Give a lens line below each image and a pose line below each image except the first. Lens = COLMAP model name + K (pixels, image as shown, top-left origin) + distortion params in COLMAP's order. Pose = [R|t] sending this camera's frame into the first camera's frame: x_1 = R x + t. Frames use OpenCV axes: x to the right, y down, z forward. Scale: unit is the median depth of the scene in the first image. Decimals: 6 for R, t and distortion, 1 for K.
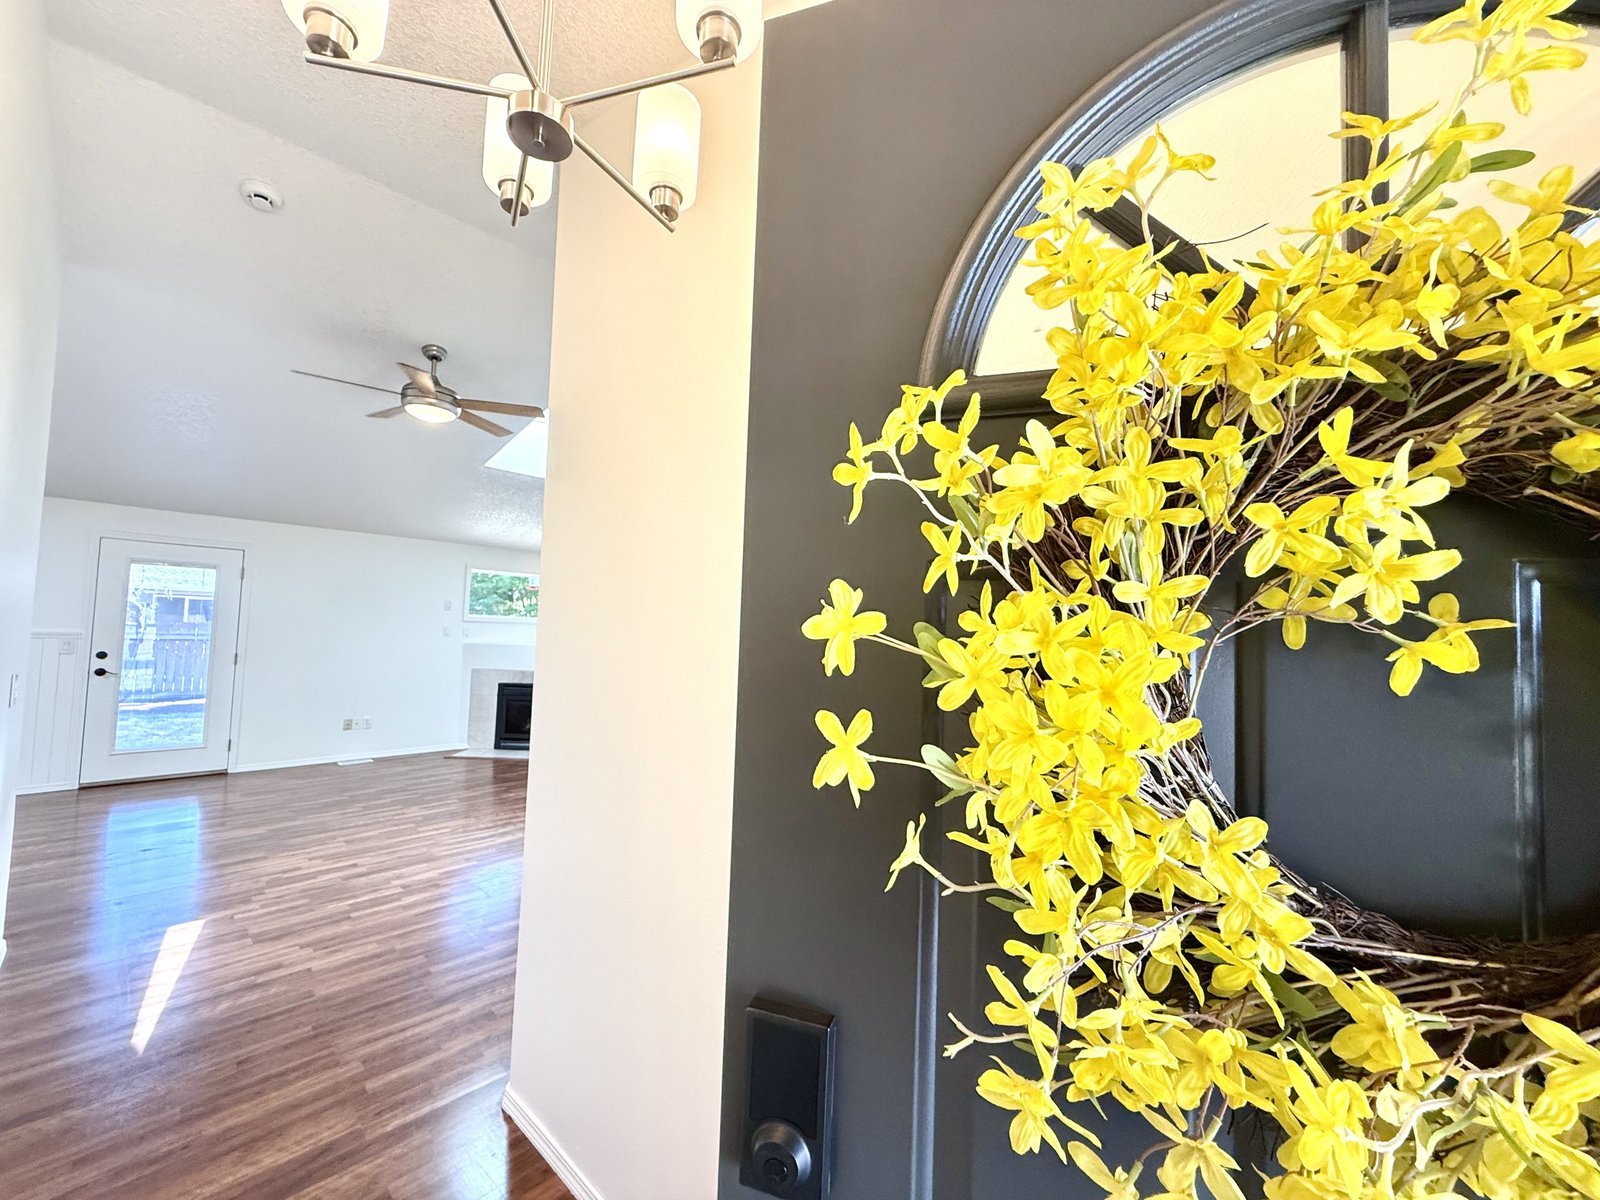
lens RADIAL K [[637.0, 0, 793.2], [0, 637.0, 603.5], [0, 0, 1]] dist [0.000070, -0.000002]
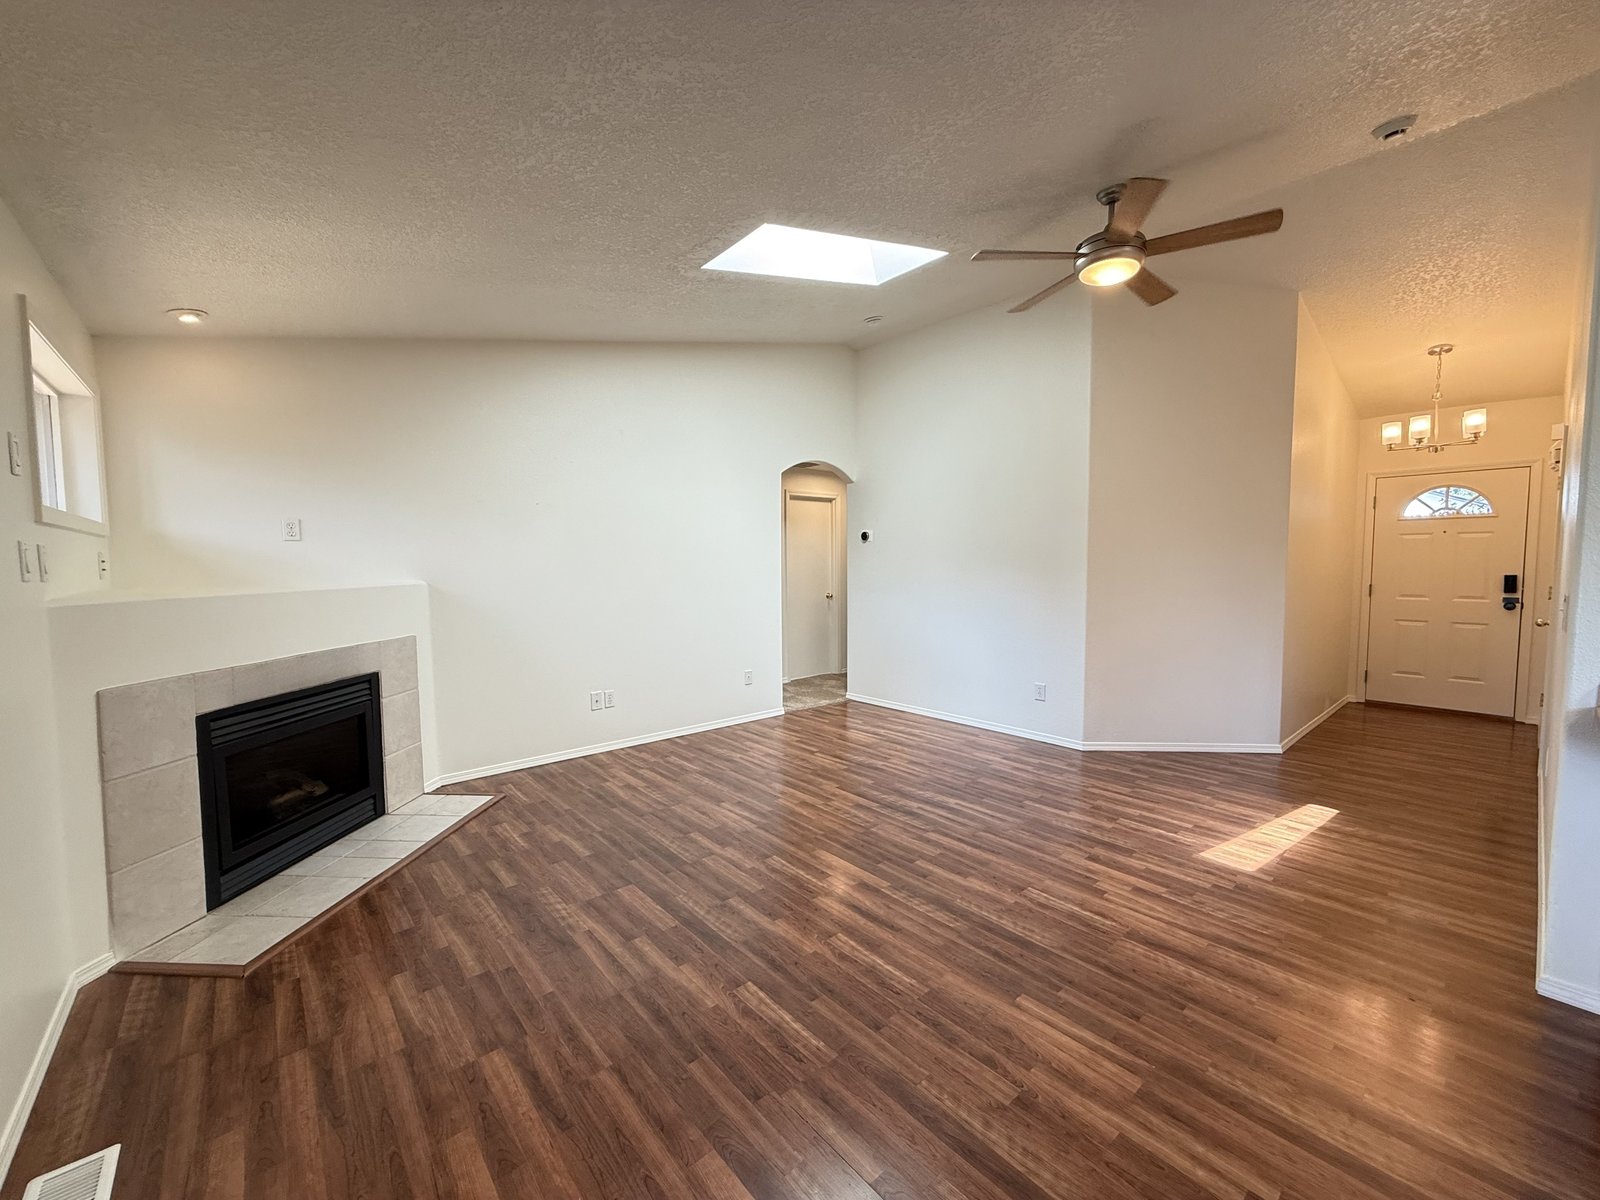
lens RADIAL K [[637.0, 0, 793.2], [0, 637.0, 603.5], [0, 0, 1]] dist [0.000070, -0.000002]
pose [[0.103766, -0.101601, 0.989399, -1.333736], [-0.036368, 0.993716, 0.105858, 0.040826], [-0.993937, -0.046966, 0.099419, 1.194486]]
